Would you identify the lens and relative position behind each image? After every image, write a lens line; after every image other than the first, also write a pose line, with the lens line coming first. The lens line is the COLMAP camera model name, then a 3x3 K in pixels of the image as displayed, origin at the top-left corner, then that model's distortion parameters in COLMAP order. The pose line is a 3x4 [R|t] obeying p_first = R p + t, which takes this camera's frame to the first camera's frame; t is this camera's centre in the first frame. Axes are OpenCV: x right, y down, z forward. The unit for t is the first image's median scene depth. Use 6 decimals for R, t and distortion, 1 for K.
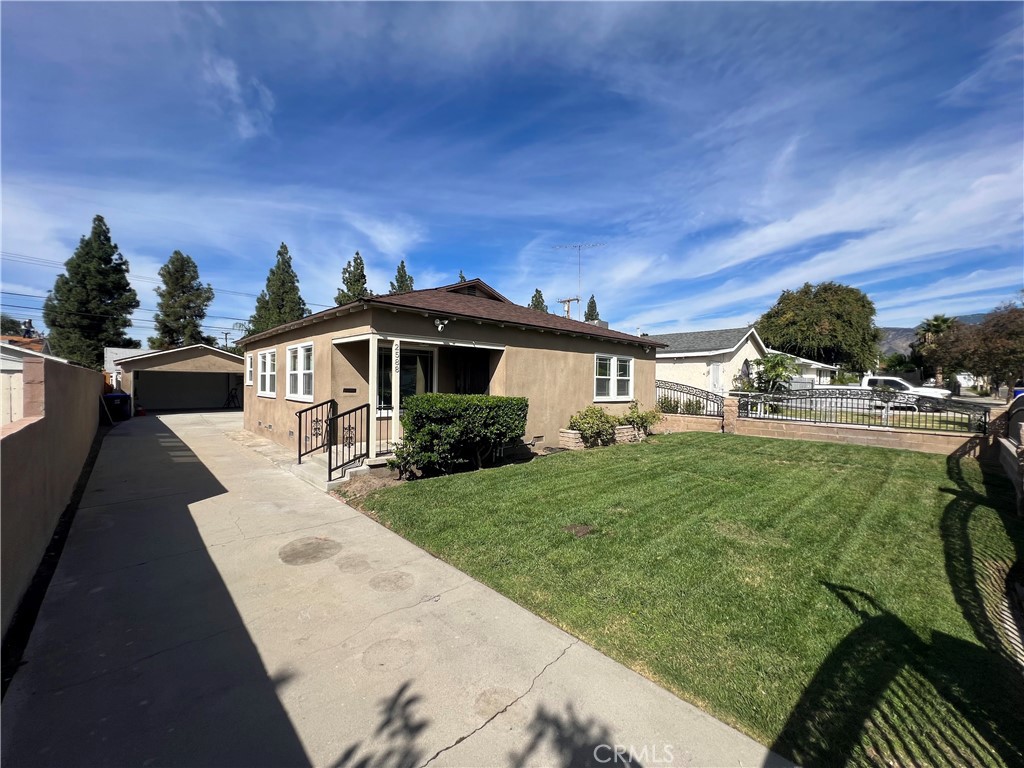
lens RADIAL K [[412.0, 0, 511.7], [0, 412.0, 385.1], [0, 0, 1]] dist [-0.000270, 0.000113]
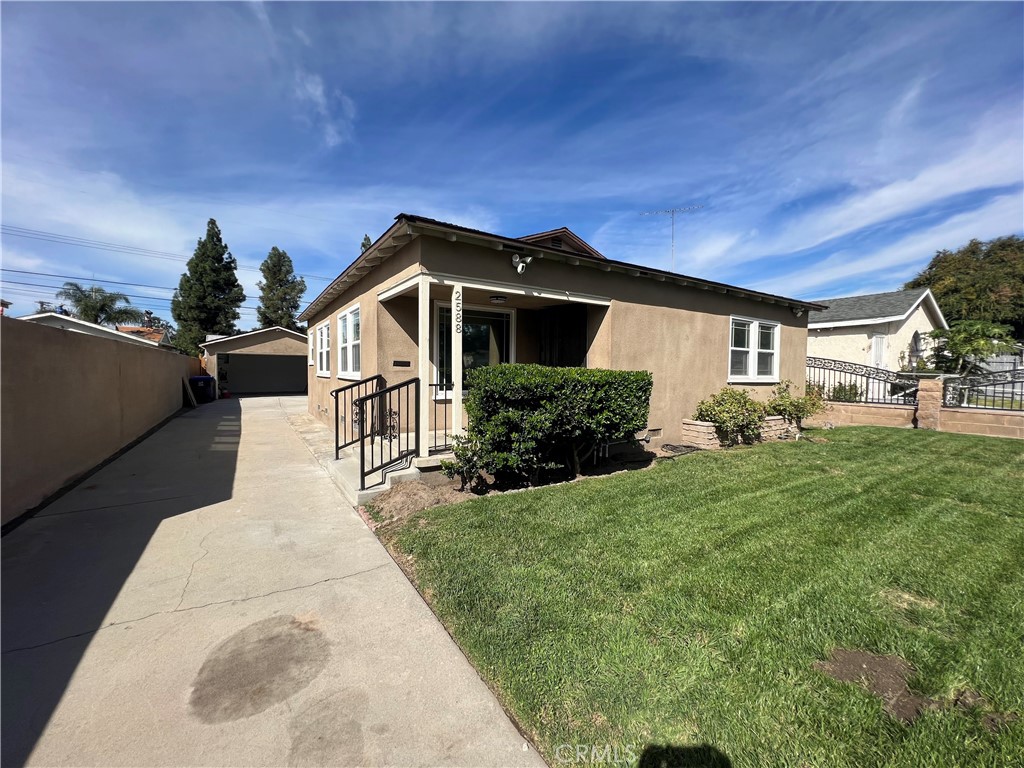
lens RADIAL K [[412.8, 0, 510.8], [0, 412.8, 386.0], [0, 0, 1]] dist [-0.001769, -0.000044]
pose [[0.983302, 0.003748, -0.181944, -0.038336], [0.001960, 0.999512, 0.031184, 0.020288], [0.181972, -0.031020, 0.982814, 0.191523]]
